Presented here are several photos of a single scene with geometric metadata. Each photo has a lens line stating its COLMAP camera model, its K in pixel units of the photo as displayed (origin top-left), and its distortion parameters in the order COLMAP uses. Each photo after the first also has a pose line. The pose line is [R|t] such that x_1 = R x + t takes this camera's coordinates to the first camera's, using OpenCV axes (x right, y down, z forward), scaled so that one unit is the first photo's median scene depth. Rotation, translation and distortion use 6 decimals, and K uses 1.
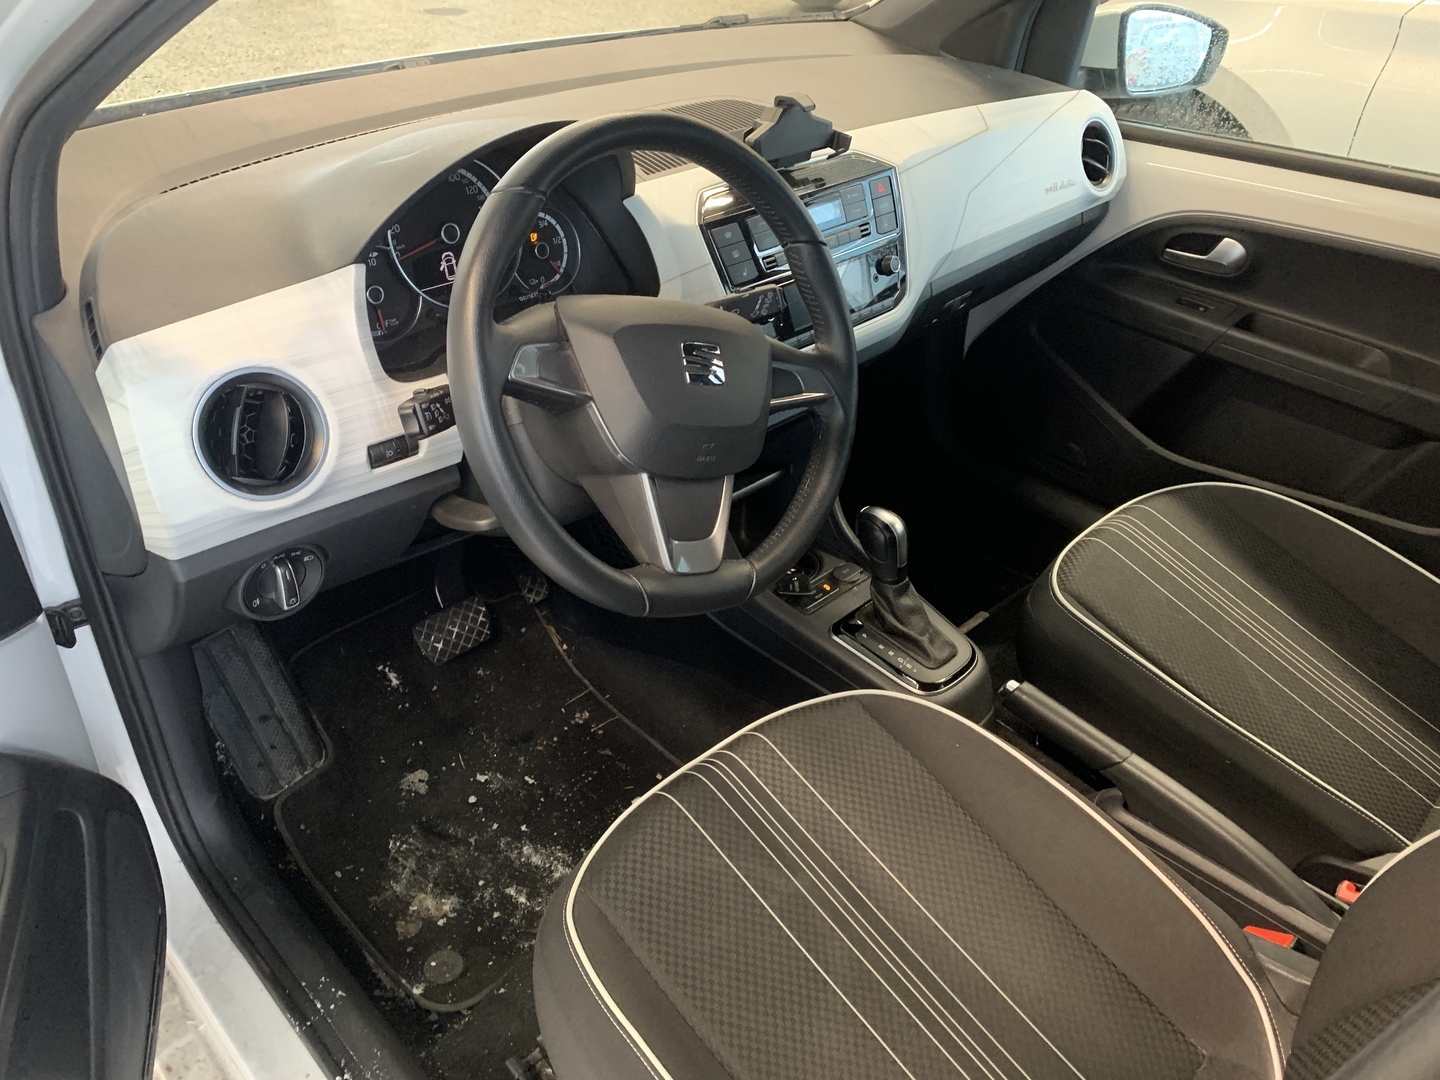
lens RADIAL K [[1118.9, 0, 720.0], [0, 1118.9, 540.0], [0, 0, 1]] dist [0.032160, -0.005233]
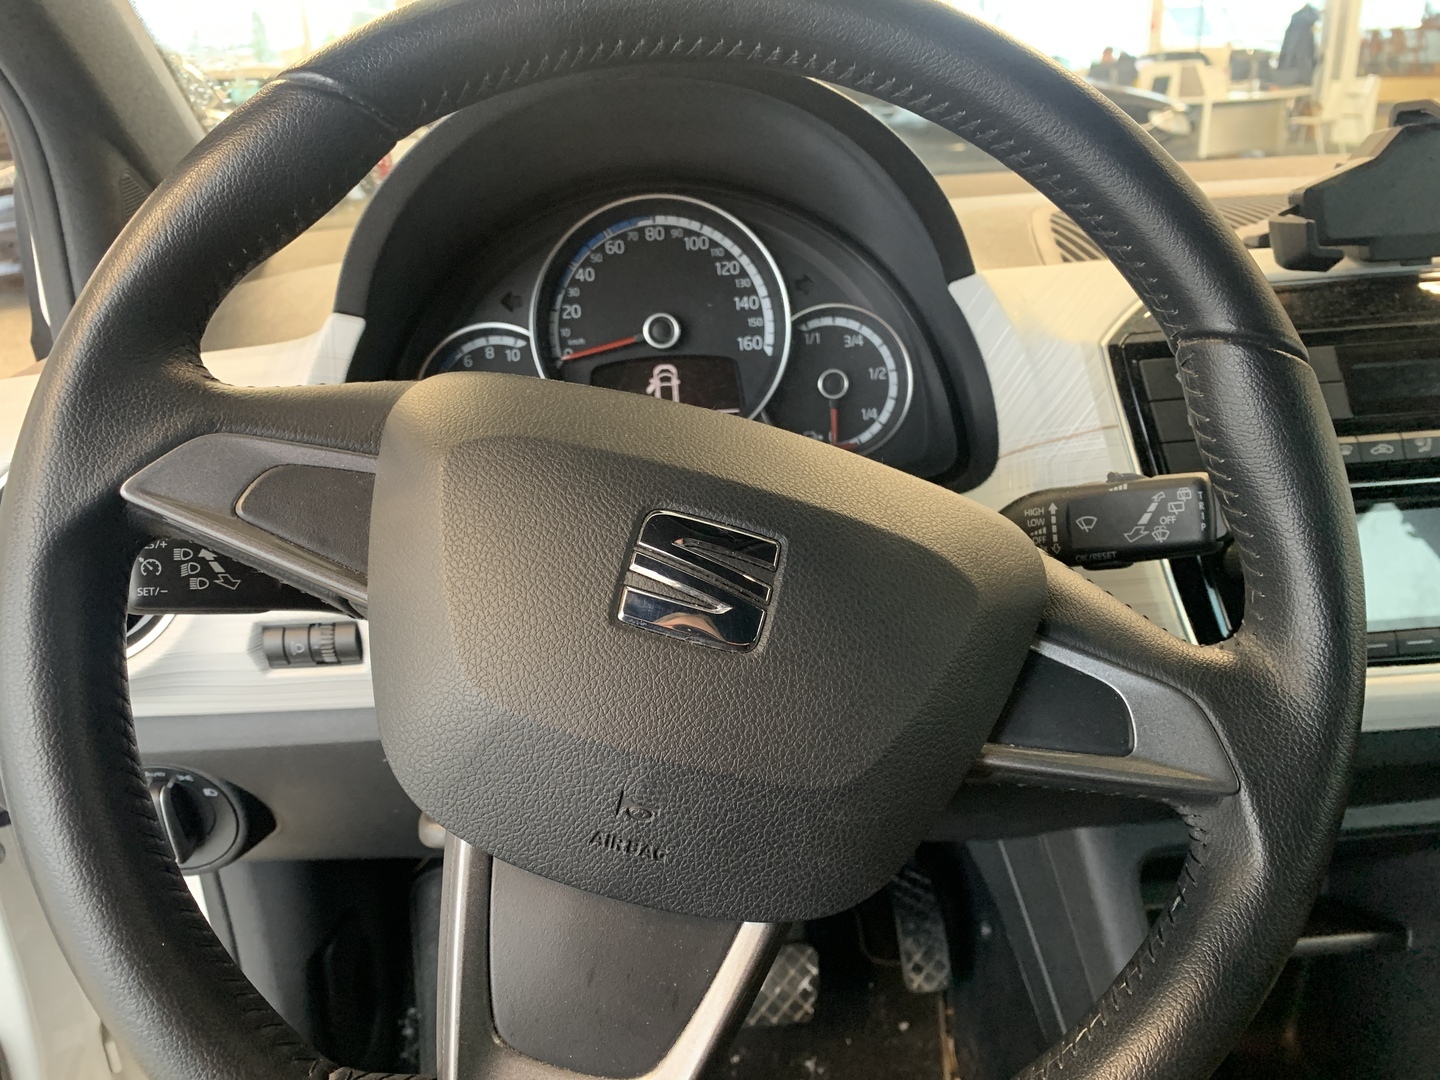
lens RADIAL K [[1118.9, 0, 720.0], [0, 1118.9, 540.0], [0, 0, 1]] dist [0.032160, -0.005233]
pose [[0.756806, 0.153811, -0.635285, 0.117045], [-0.300978, 0.944754, -0.129813, -0.070774], [0.580221, 0.289450, 0.761289, 0.415898]]
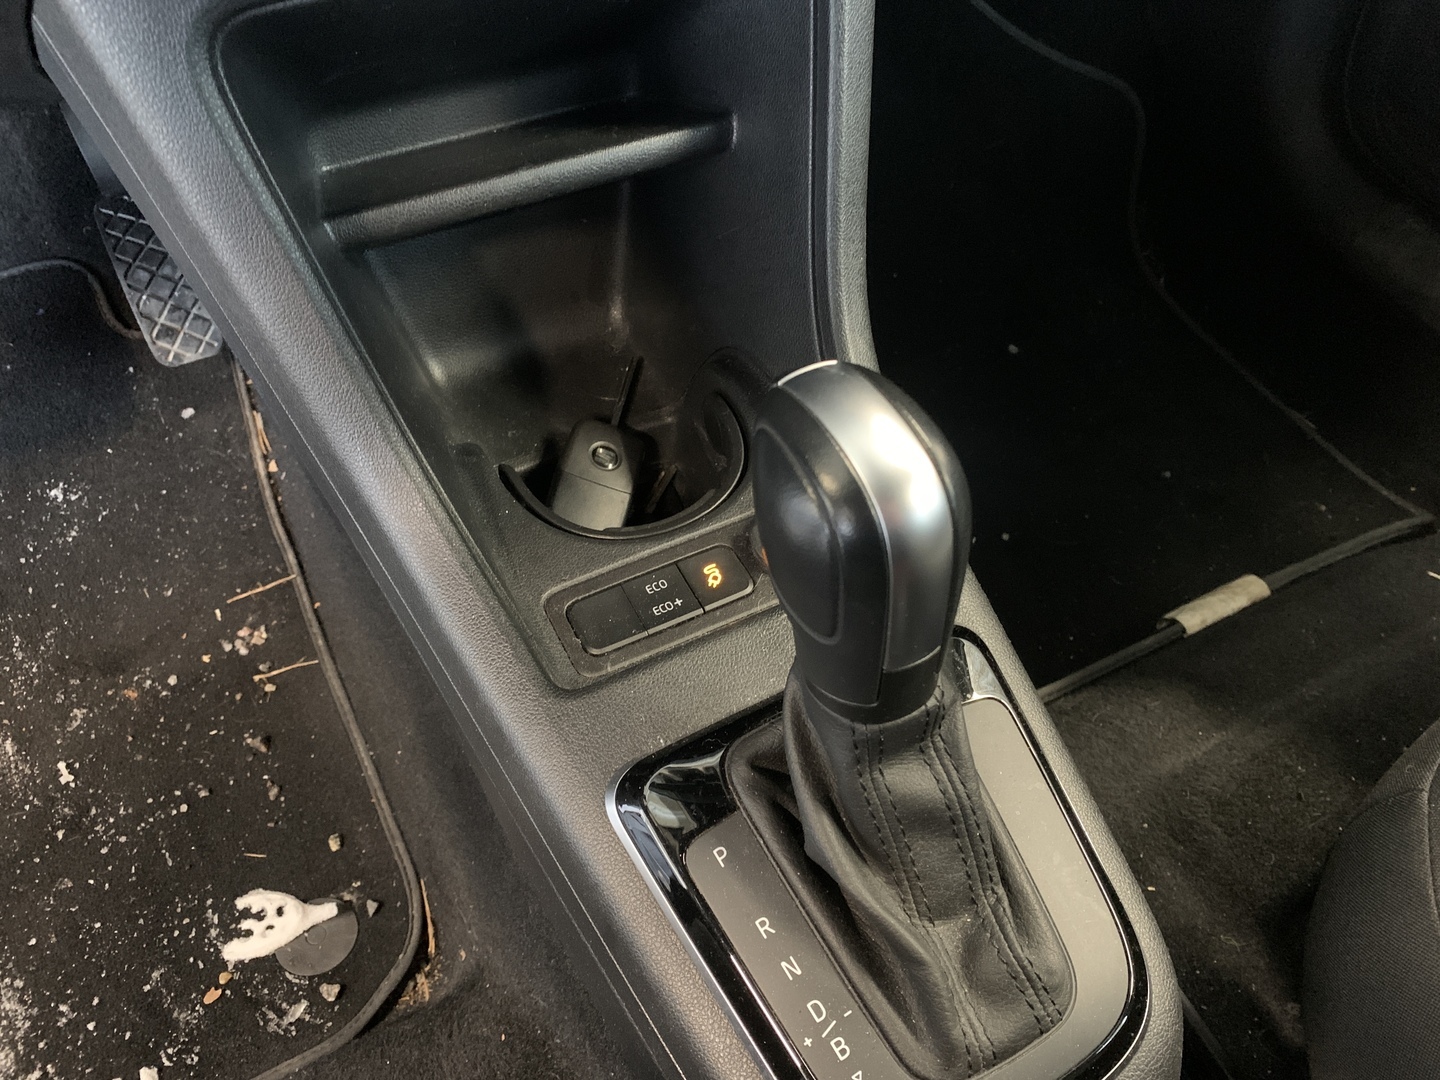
lens RADIAL K [[1121.0, 0, 717.4], [0, 1121.0, 576.6], [0, 0, 1]] dist [-0.005004, -0.004250]
pose [[0.955978, 0.237792, -0.171932, 0.135198], [-0.170589, 0.927105, 0.333730, -0.050567], [0.238757, -0.289709, 0.926857, 0.671879]]
